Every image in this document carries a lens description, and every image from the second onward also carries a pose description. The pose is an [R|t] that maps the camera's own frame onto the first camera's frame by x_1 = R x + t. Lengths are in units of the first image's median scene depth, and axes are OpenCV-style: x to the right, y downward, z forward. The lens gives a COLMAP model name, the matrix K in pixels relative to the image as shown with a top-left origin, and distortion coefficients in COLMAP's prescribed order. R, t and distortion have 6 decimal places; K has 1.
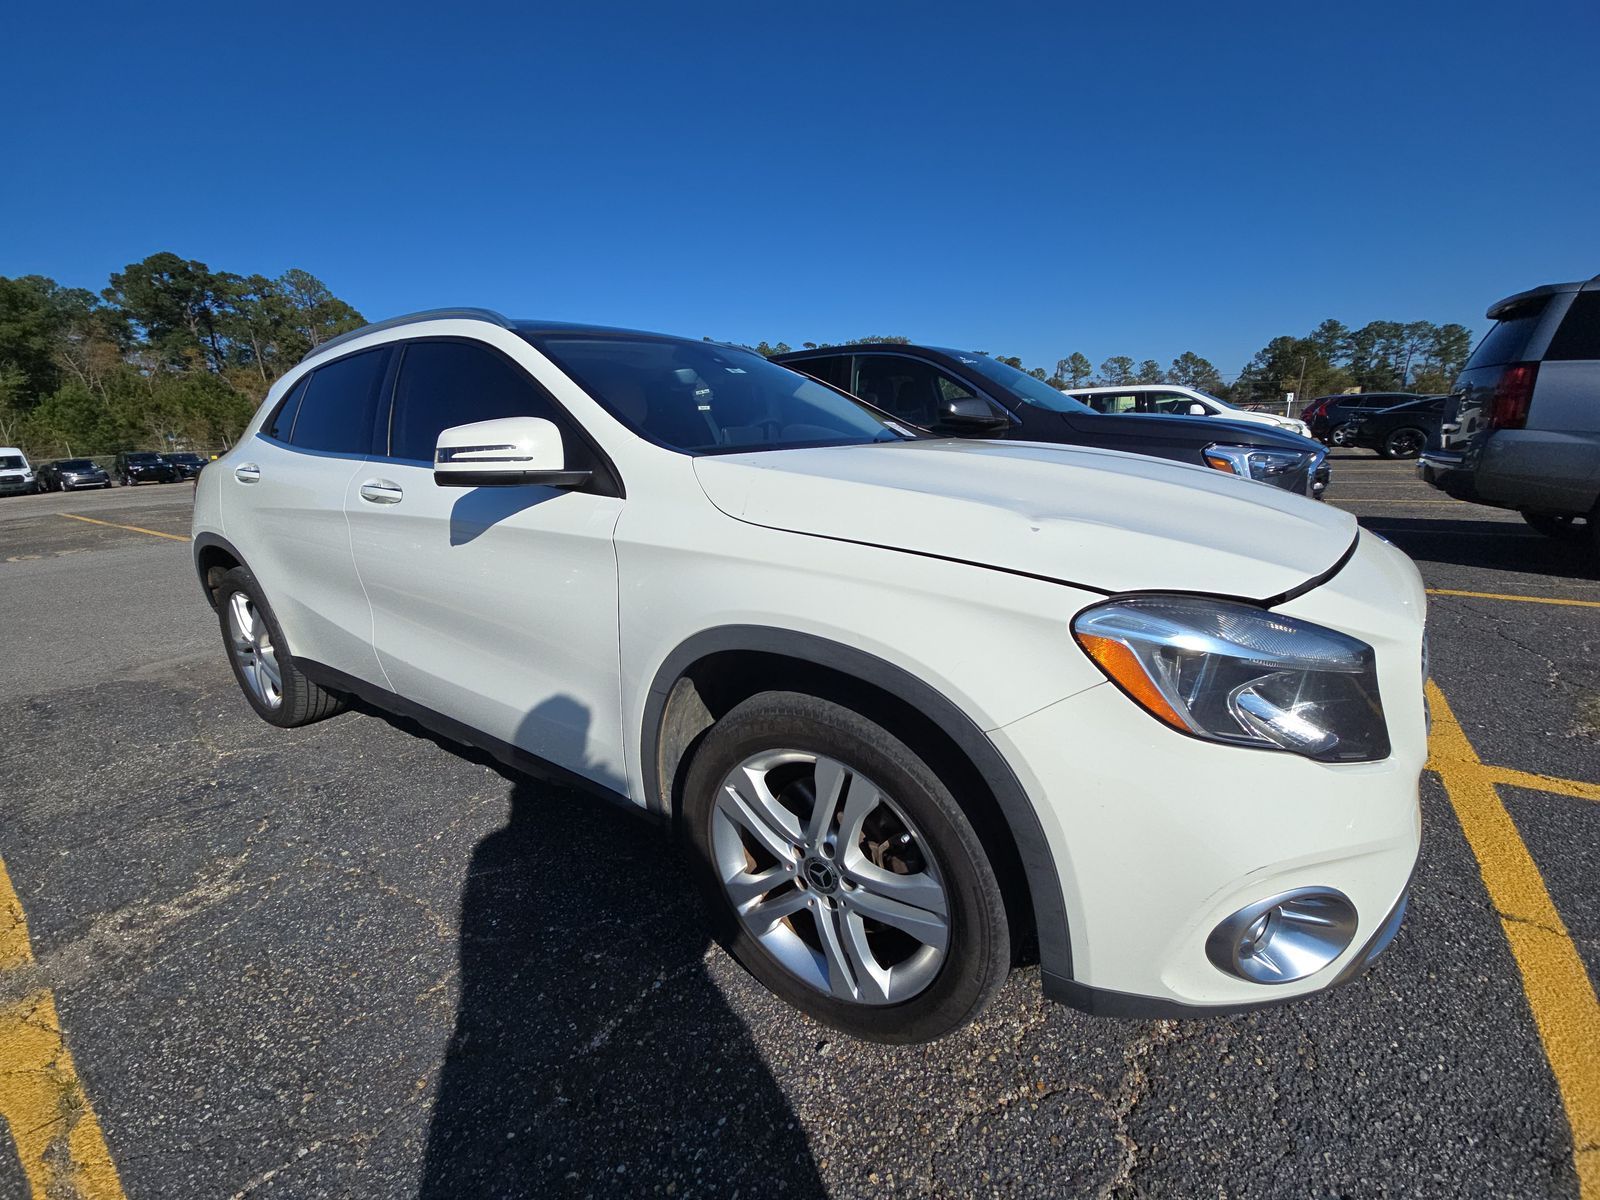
lens RADIAL K [[642.5, 0, 802.7], [0, 642.5, 601.5], [0, 0, 1]] dist [-0.008755, -0.000835]
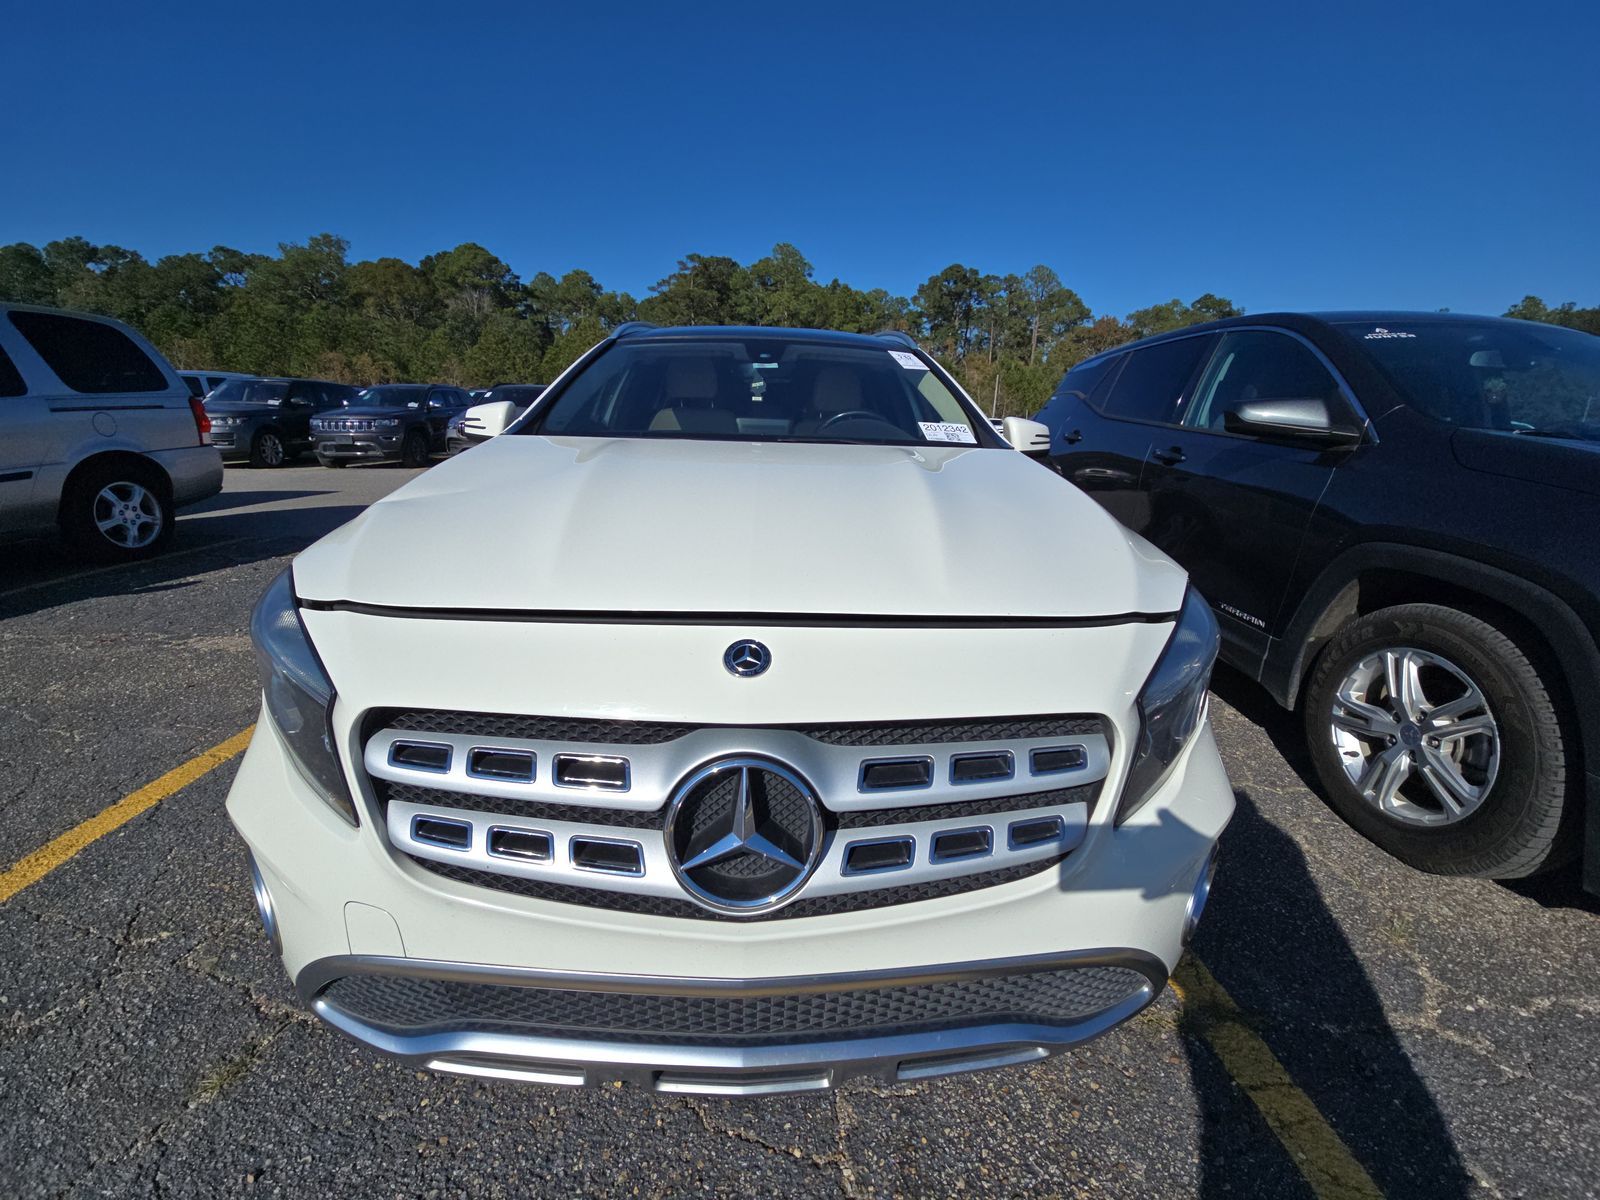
lens RADIAL K [[642.5, 0, 801.1], [0, 642.5, 598.2], [0, 0, 1]] dist [-0.008755, -0.000835]
pose [[0.587234, 0.267857, -0.763812, 0.868106], [-0.251349, 0.957351, 0.142486, -0.154647], [0.769402, 0.108311, 0.629515, 0.415179]]
